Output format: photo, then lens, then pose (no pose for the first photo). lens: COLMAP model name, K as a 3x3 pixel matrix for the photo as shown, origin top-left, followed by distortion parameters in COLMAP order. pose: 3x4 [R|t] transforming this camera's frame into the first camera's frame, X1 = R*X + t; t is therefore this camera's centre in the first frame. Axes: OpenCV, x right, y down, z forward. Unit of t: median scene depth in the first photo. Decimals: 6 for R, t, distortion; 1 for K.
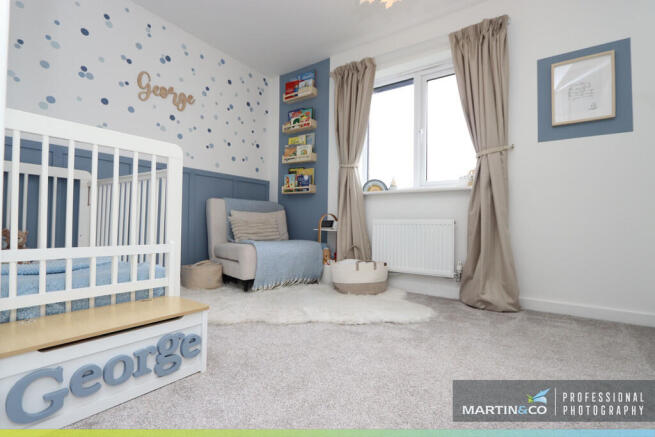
lens RADIAL K [[301.5, 0, 323.3], [0, 301.5, 221.2], [0, 0, 1]] dist [-0.017509, 0.000997]
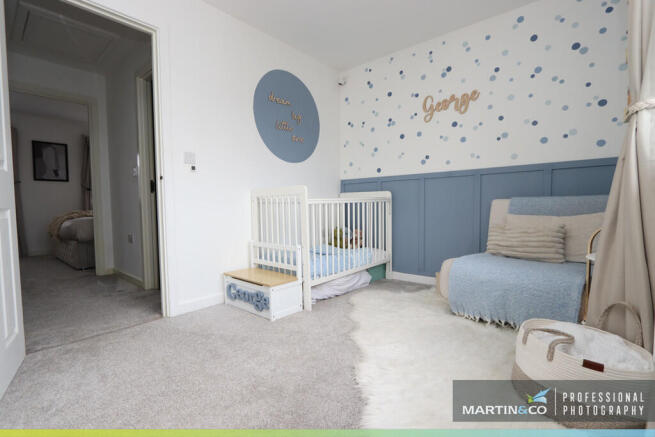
lens RADIAL K [[301.5, 0, 323.3], [0, 301.5, 221.2], [0, 0, 1]] dist [-0.017509, 0.000997]
pose [[-0.098240, 0.033452, -0.994600, 0.560558], [0.023056, 0.999243, 0.031331, -0.057027], [0.994896, -0.019854, -0.098937, 0.640369]]
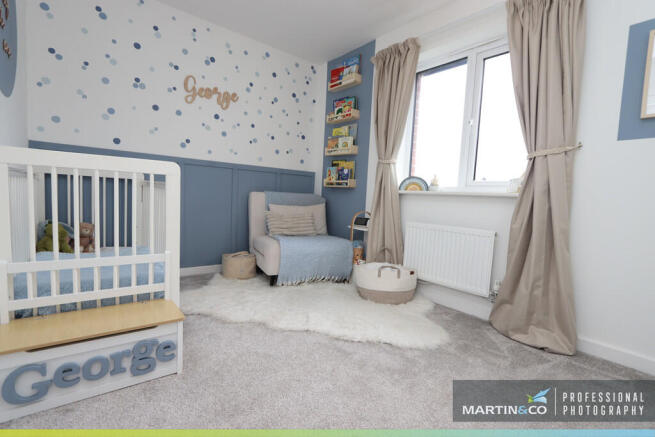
lens RADIAL K [[301.5, 0, 323.3], [0, 301.5, 221.2], [0, 0, 1]] dist [-0.017509, 0.000997]
pose [[0.961607, 0.054678, -0.268927, 0.167762], [-0.032640, 0.995782, 0.085749, -0.077594], [0.272481, -0.073679, 0.959336, 0.048545]]
